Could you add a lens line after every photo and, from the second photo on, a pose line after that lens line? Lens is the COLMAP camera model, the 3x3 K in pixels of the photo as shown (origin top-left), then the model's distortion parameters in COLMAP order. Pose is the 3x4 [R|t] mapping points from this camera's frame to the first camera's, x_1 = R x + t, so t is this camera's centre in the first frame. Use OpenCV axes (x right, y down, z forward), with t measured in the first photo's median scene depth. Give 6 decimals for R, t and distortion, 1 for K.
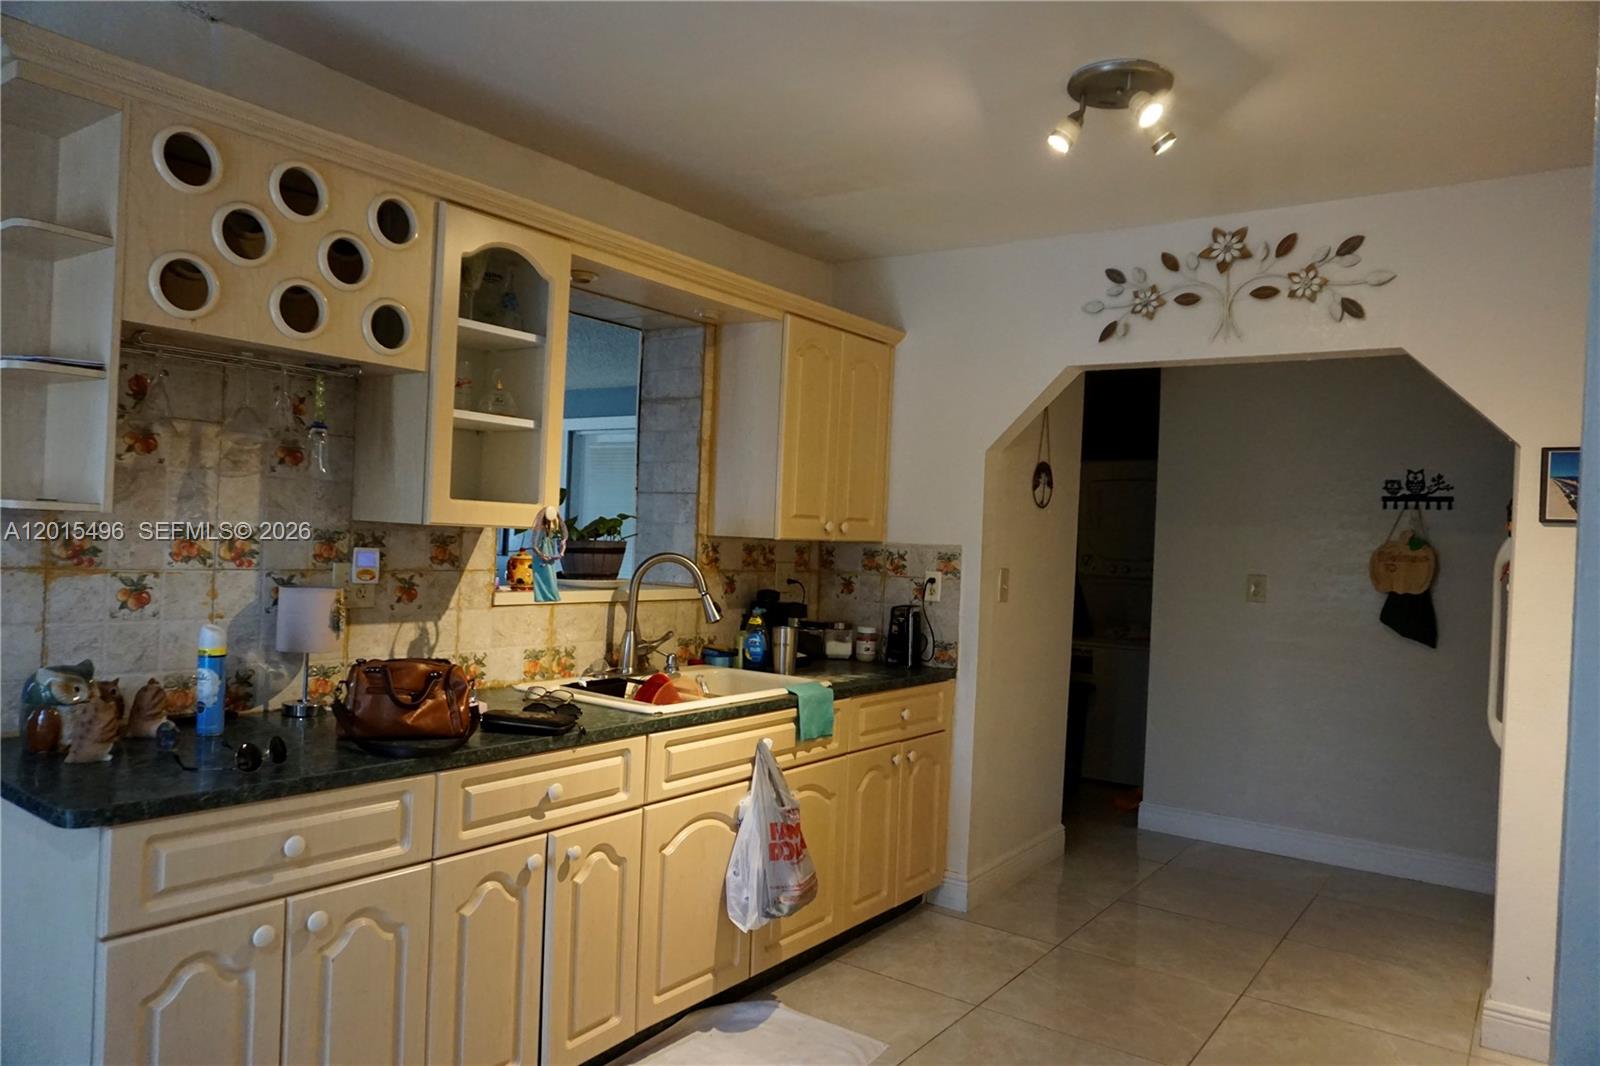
lens RADIAL K [[1069.2, 0, 797.5], [0, 1069.2, 540.6], [0, 0, 1]] dist [-0.047853, 0.032290]
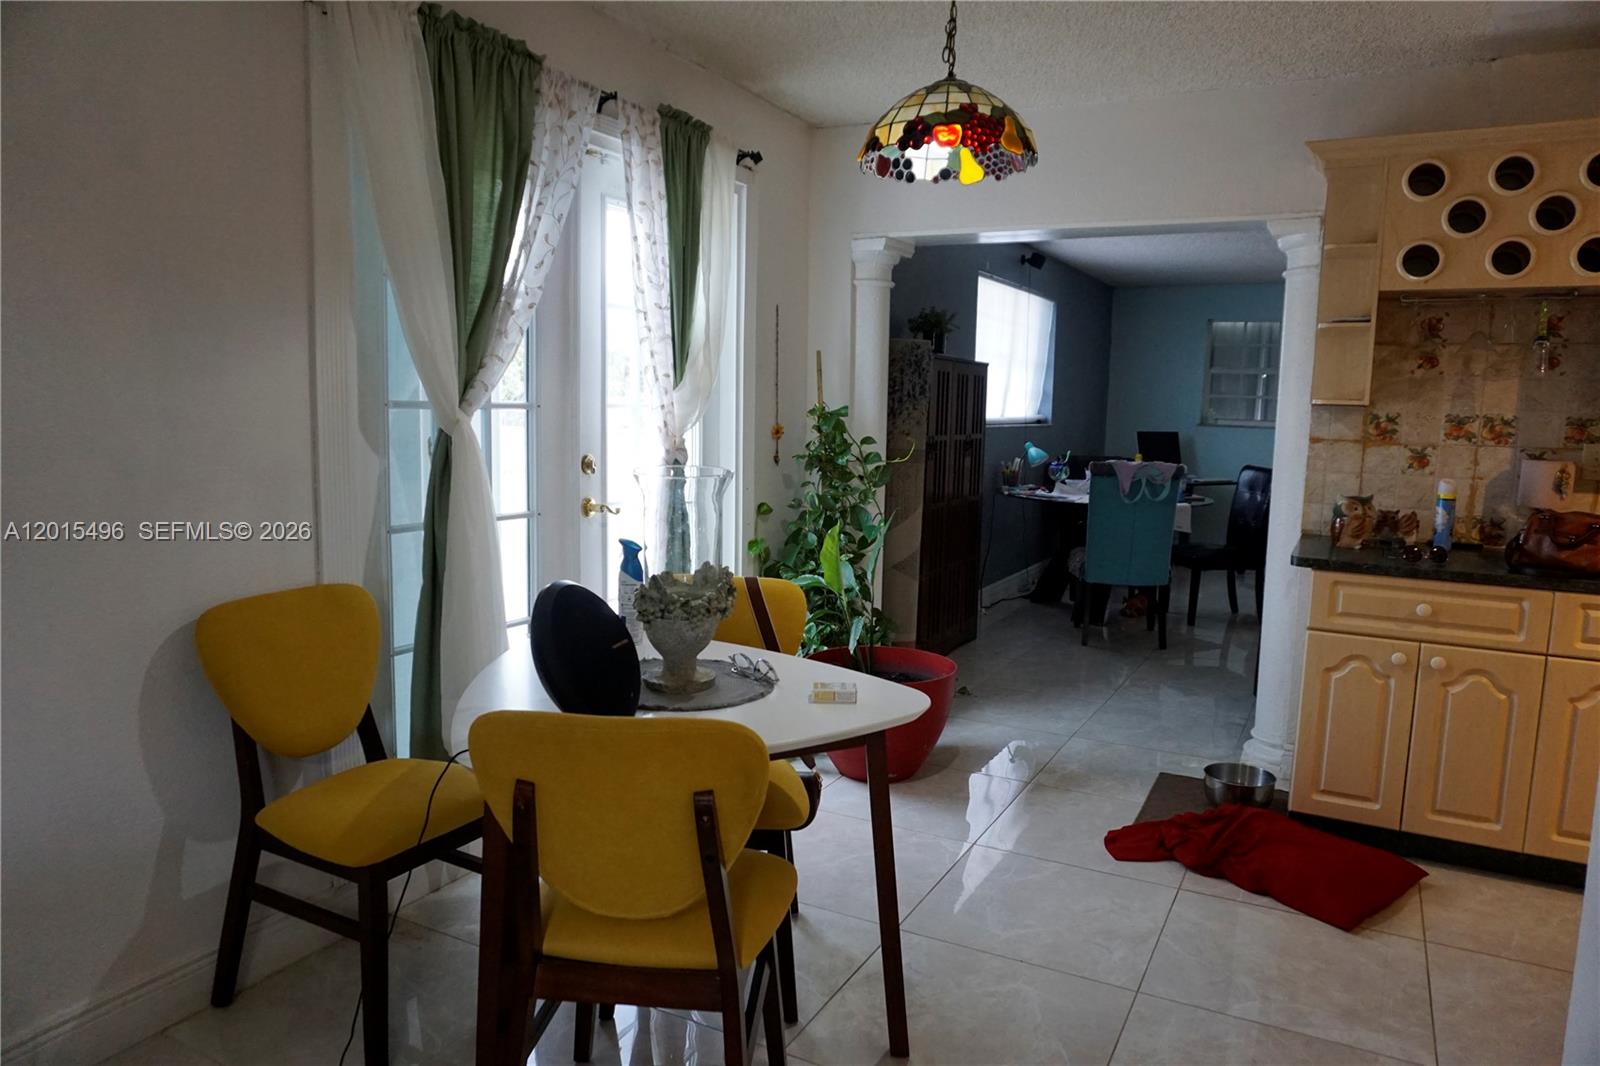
lens RADIAL K [[1069.2, 0, 789.2], [0, 1069.2, 541.0], [0, 0, 1]] dist [-0.047853, 0.032290]
pose [[0.133112, 0.086445, -0.987324, 0.629479], [-0.019828, 0.996222, 0.084551, 0.044647], [0.990903, 0.008321, 0.134323, -0.109009]]
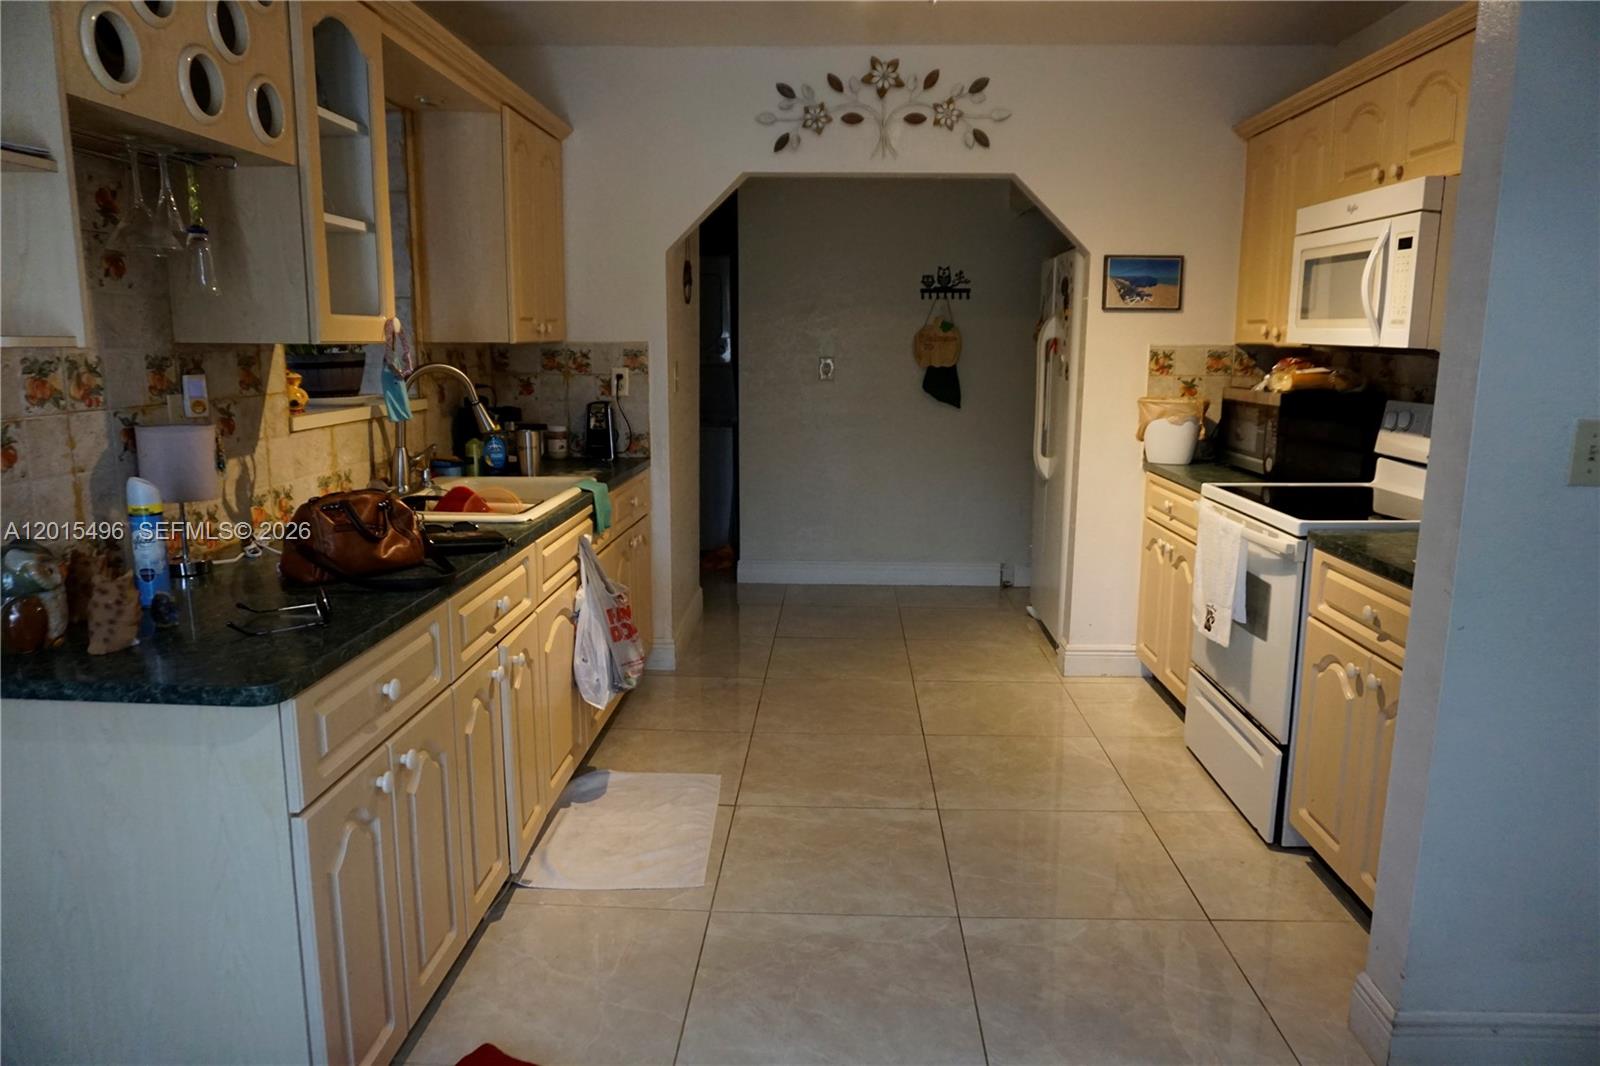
lens RADIAL K [[1069.2, 0, 796.5], [0, 1069.2, 540.7], [0, 0, 1]] dist [-0.047853, 0.032290]
pose [[0.833891, -0.138168, 0.534355, -0.436727], [0.031204, 0.978412, 0.204293, -0.019410], [-0.551046, -0.153684, 0.820201, 0.016427]]
